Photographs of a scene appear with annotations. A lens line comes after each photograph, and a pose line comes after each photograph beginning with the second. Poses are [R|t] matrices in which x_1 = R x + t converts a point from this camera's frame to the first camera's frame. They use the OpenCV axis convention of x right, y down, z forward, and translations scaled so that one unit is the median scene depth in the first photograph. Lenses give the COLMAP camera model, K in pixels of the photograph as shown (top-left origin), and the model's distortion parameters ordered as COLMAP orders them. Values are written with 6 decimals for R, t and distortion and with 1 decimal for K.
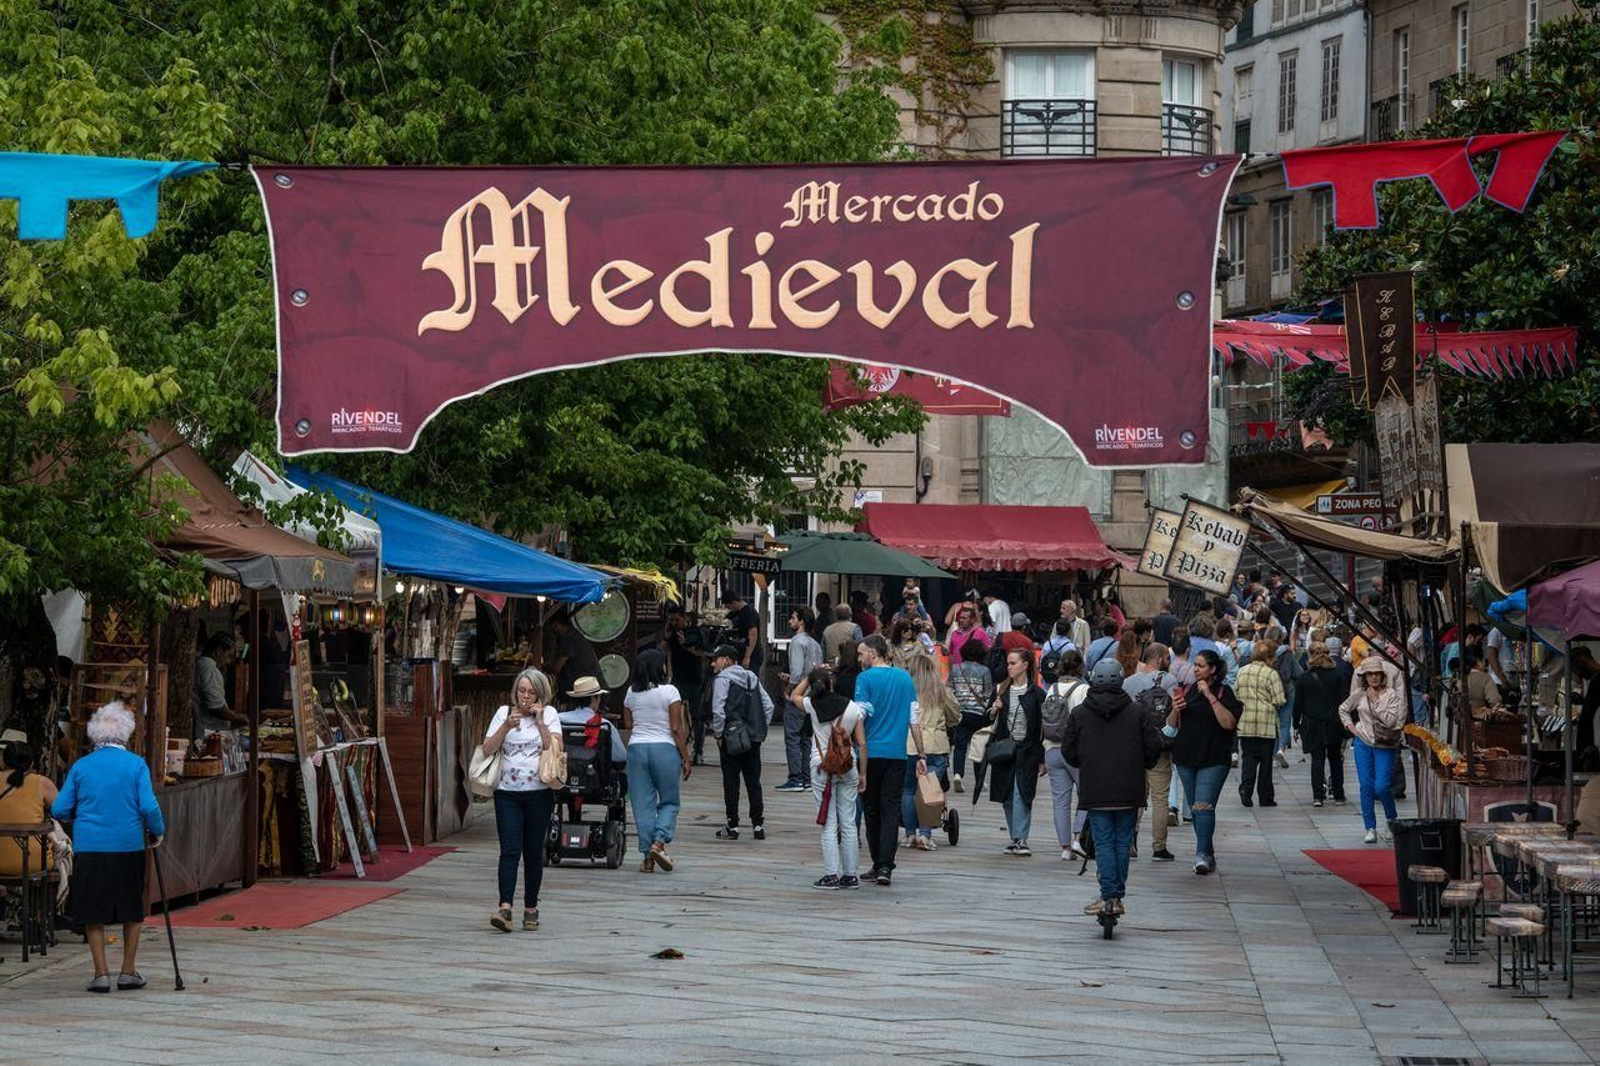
lens RADIAL K [[6169.4, 0, 800.0], [0, 6169.4, 533.0], [0, 0, 1]] dist [-1.673910, 145.479270]
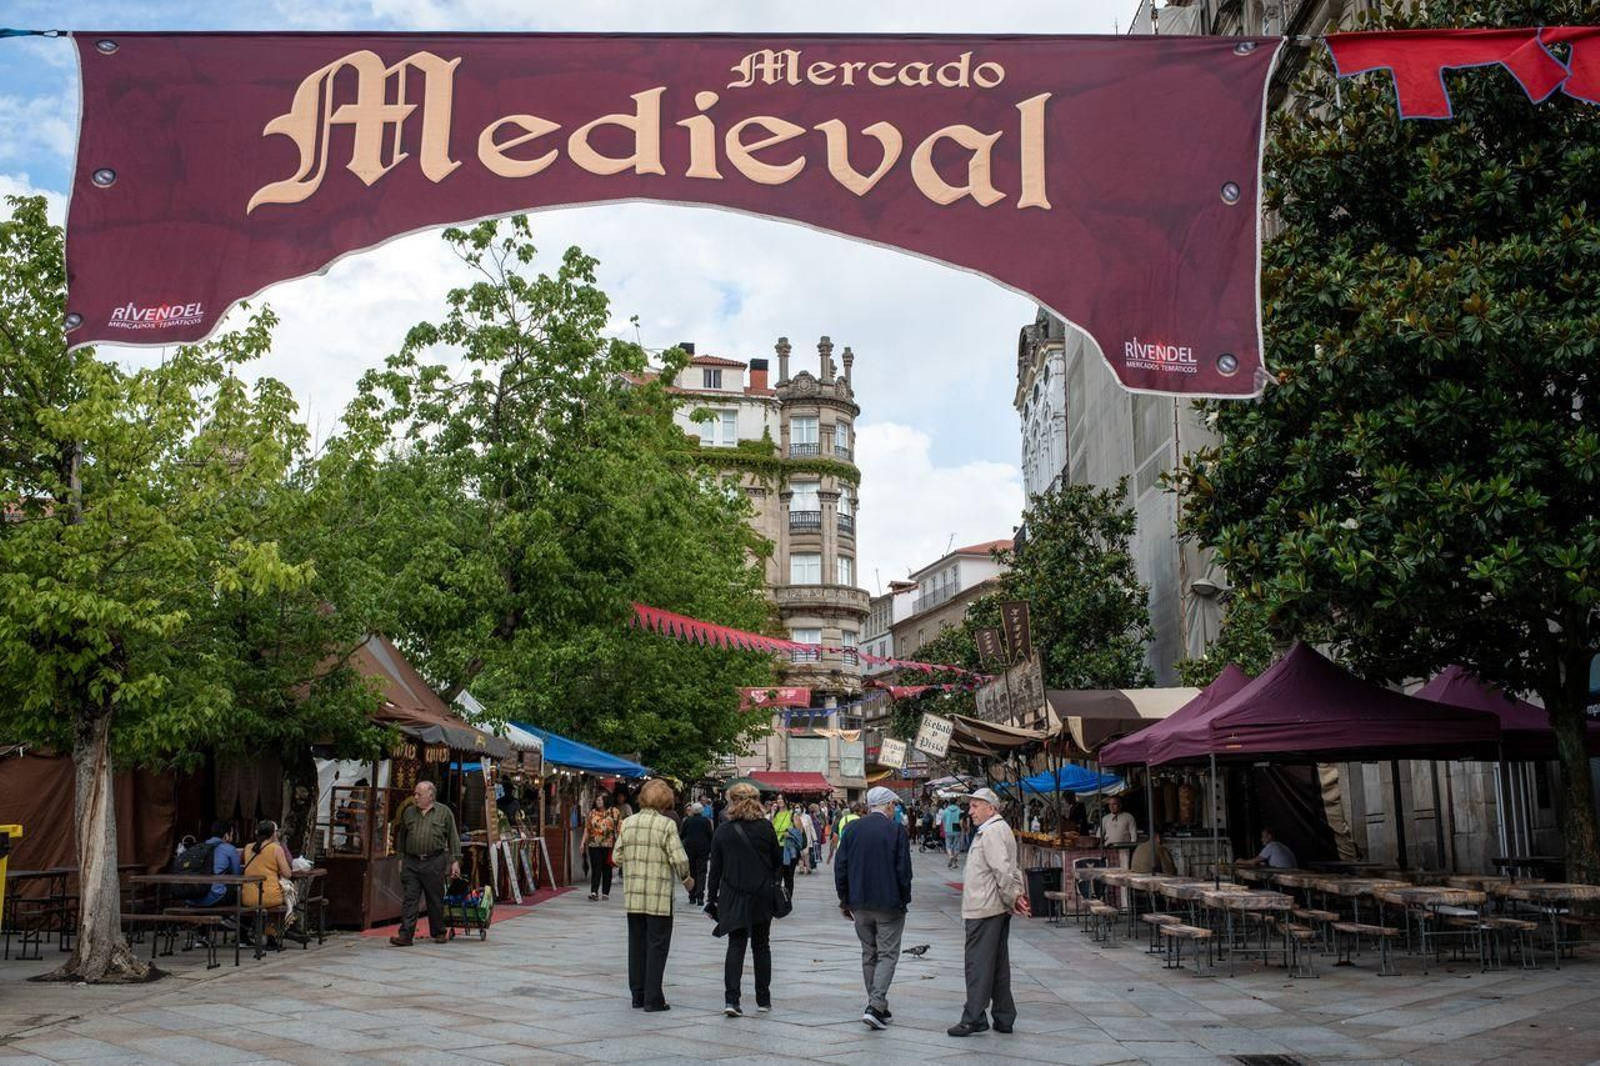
lens RADIAL K [[1624.9, 0, 800.0], [0, 1624.9, 533.0], [0, 0, 1]] dist [0.014027, 0.009159]
pose [[0.998995, -0.001028, 0.044804, -0.003261], [0.008230, 0.986944, -0.160856, 0.040165], [-0.044054, 0.161063, 0.985960, 0.802417]]
